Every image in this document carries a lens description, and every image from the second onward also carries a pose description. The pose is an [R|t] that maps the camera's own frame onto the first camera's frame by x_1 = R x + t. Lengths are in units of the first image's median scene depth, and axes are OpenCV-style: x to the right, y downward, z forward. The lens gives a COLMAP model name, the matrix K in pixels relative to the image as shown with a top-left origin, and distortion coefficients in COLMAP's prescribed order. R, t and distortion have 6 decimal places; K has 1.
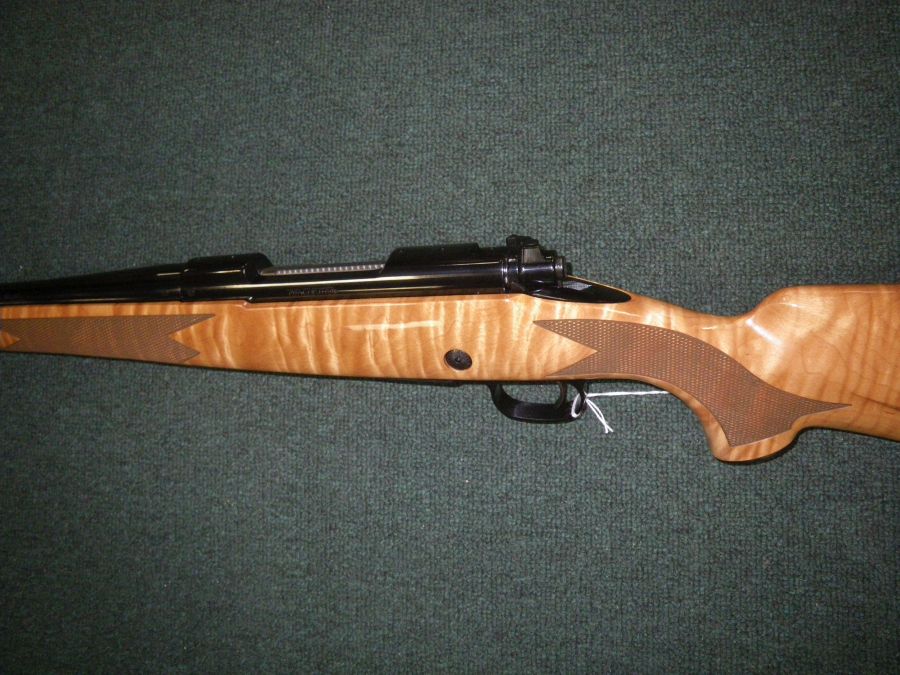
lens RADIAL K [[737.7, 0, 463.2], [0, 737.7, 335.6], [0, 0, 1]] dist [-0.165785, 0.109837]
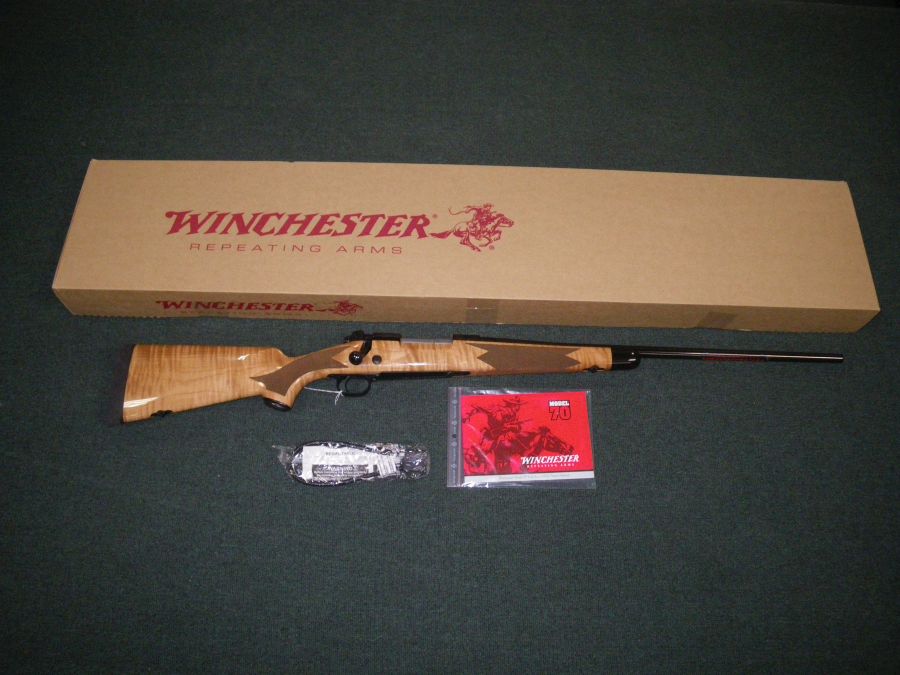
lens RADIAL K [[737.7, 0, 463.2], [0, 737.7, 335.6], [0, 0, 1]] dist [-0.165785, 0.109837]
pose [[0.977130, 0.083389, 0.195610, -0.836600], [-0.017201, 0.947882, -0.318157, 0.678973], [-0.211946, 0.307516, 0.927638, -1.425010]]
